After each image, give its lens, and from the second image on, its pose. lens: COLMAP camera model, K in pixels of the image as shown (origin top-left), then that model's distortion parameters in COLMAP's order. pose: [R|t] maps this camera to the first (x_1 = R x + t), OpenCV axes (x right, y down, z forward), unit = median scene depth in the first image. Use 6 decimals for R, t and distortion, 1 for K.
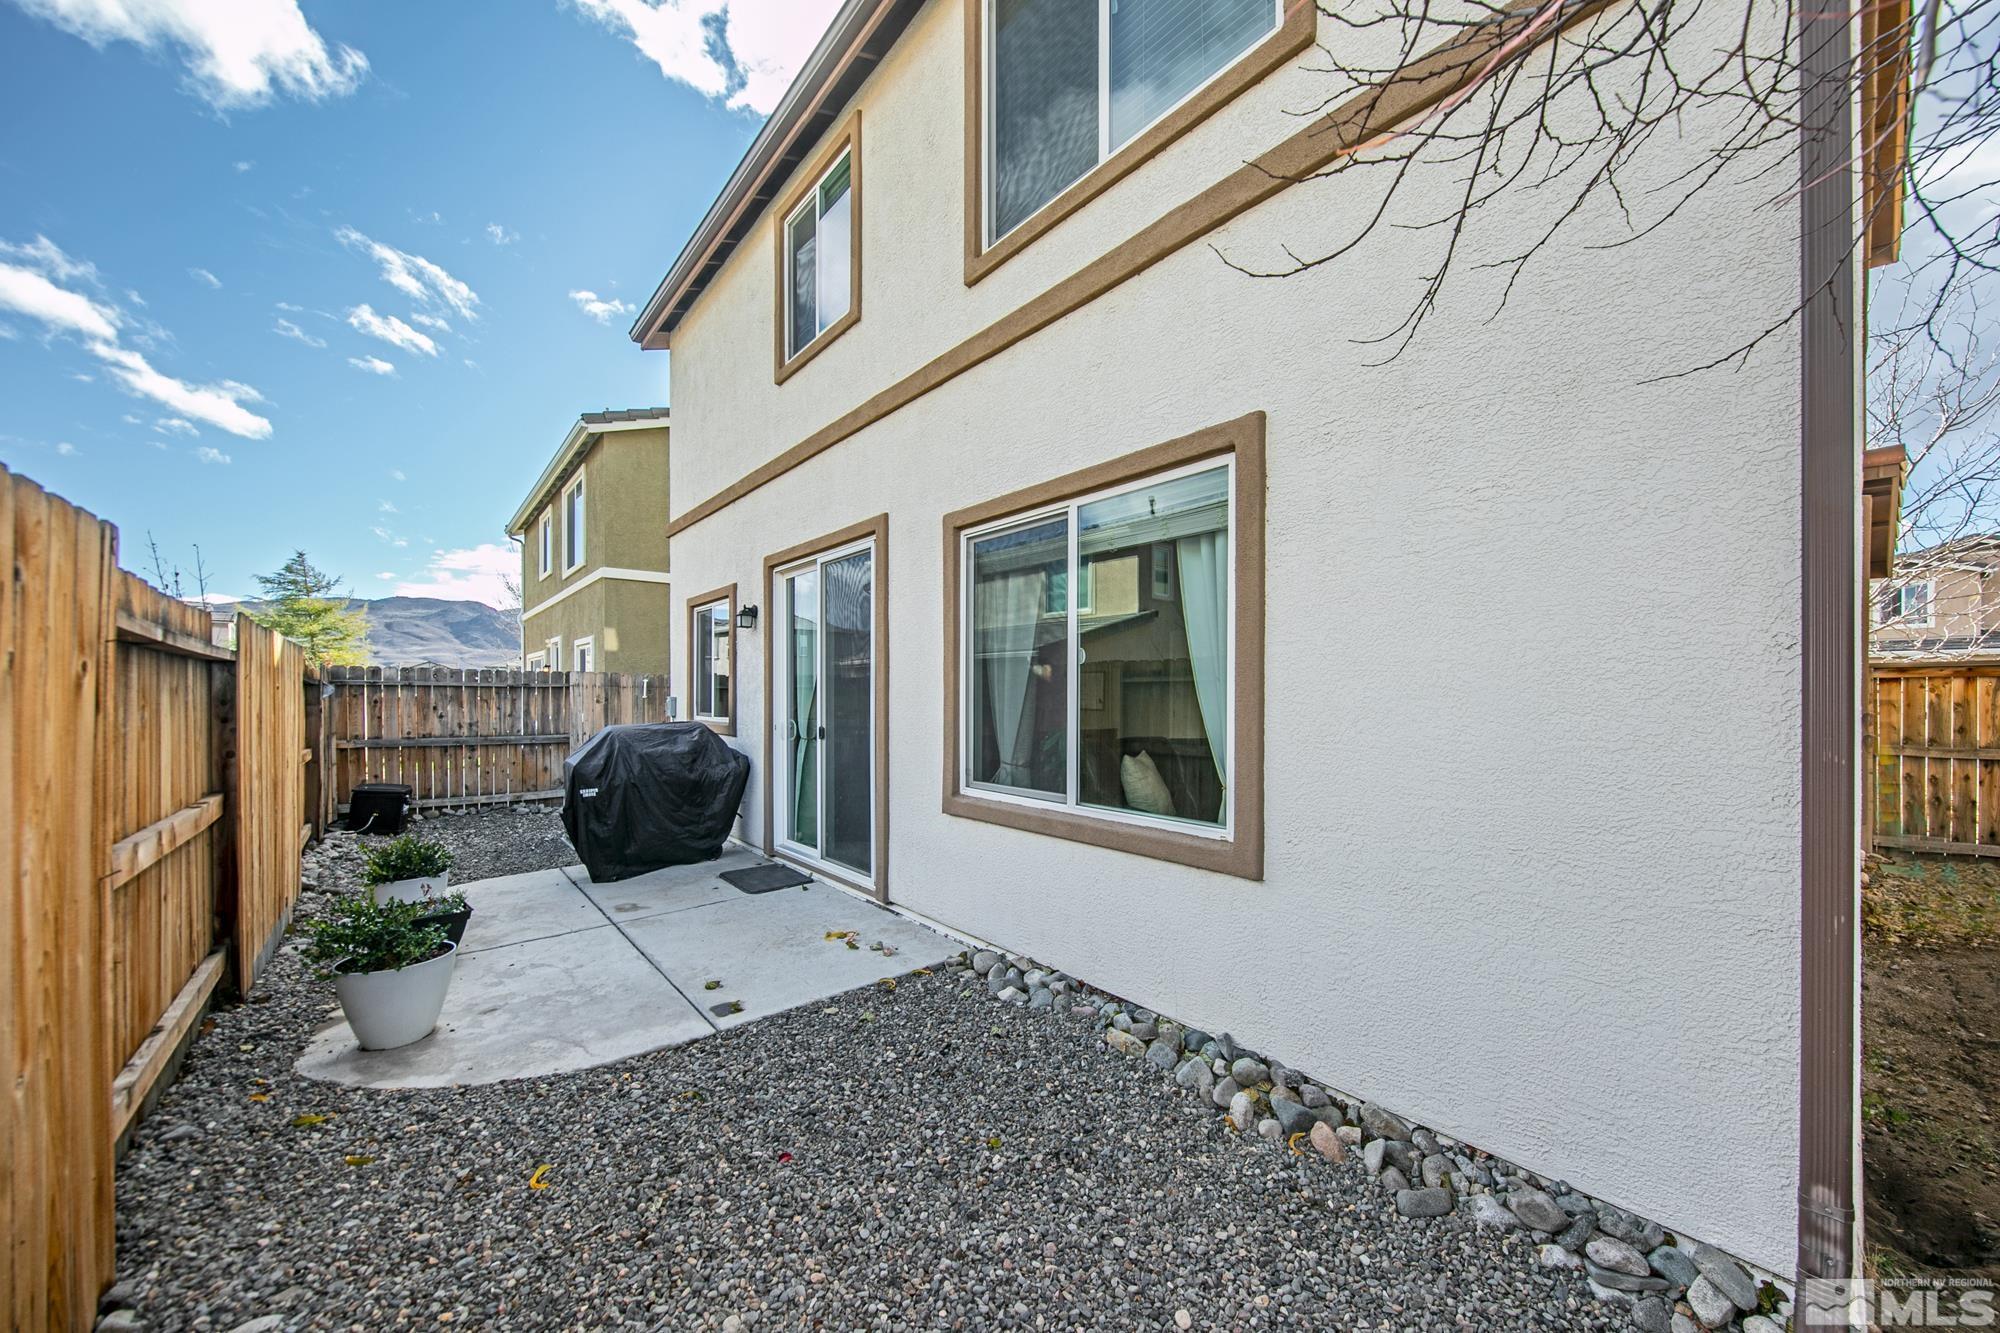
lens RADIAL K [[727.2, 0, 1049.0], [0, 727.2, 695.5], [0, 0, 1]] dist [-0.009852, -0.000921]
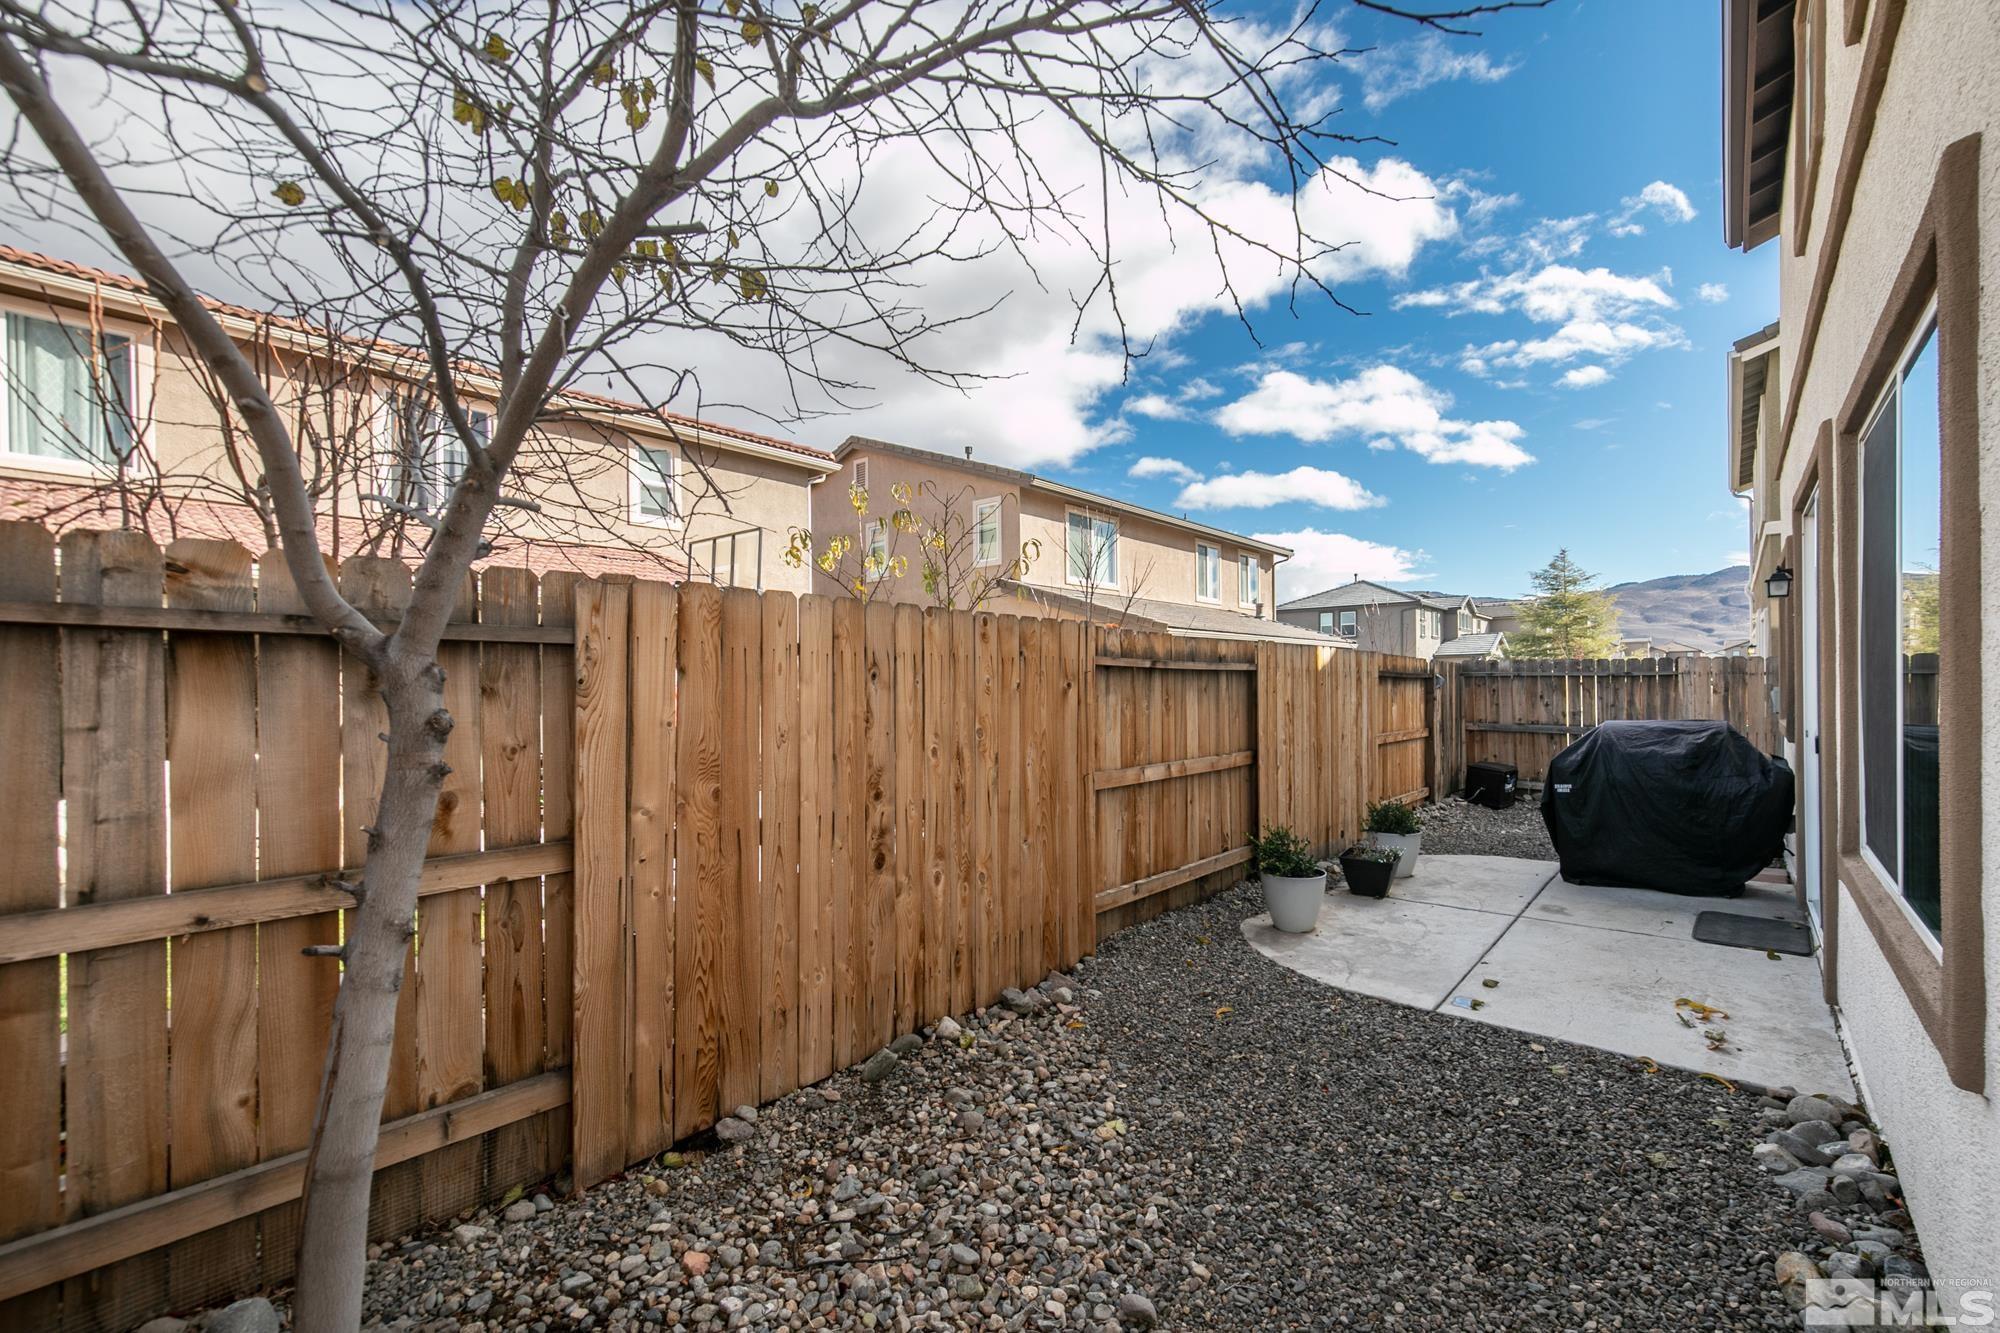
lens RADIAL K [[812.1, 0, 999.3], [0, 812.1, 680.1], [0, 0, 1]] dist [-0.001548, 0.000080]
pose [[0.092885, -0.002615, -0.995673, 0.540997], [0.006449, 0.999977, -0.002025, -0.020557], [0.995656, -0.006233, 0.092900, 0.204289]]
